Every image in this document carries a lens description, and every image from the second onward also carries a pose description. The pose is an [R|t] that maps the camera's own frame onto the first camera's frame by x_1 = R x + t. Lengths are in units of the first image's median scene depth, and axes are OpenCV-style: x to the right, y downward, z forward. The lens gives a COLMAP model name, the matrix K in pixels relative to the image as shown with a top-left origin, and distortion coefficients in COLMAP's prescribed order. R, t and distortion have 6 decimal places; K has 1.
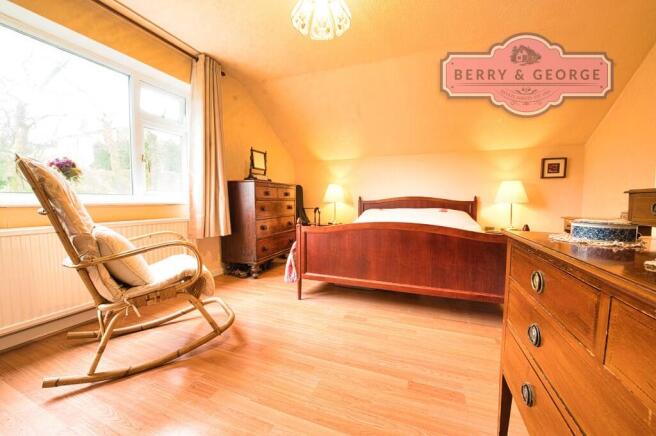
lens RADIAL K [[257.2, 0, 328.8], [0, 257.2, 220.0], [0, 0, 1]] dist [-0.018140, -0.000412]
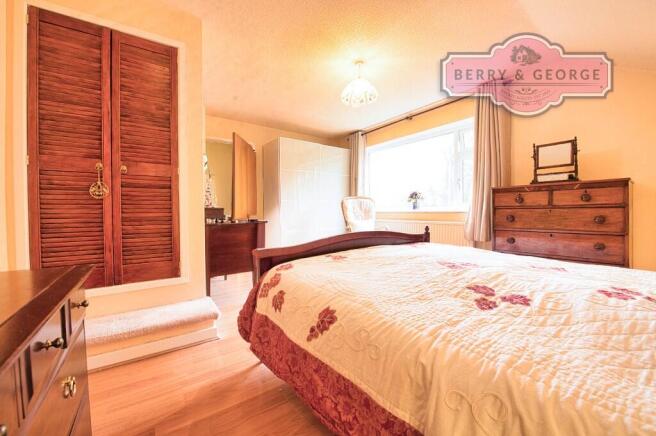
lens RADIAL K [[257.2, 0, 325.3], [0, 257.2, 217.7], [0, 0, 1]] dist [-0.018140, -0.000412]
pose [[-0.540766, 0.026085, -0.840769, 0.730761], [-0.055645, 0.996220, 0.066697, -0.064202], [0.839331, 0.082852, -0.537270, 0.868507]]
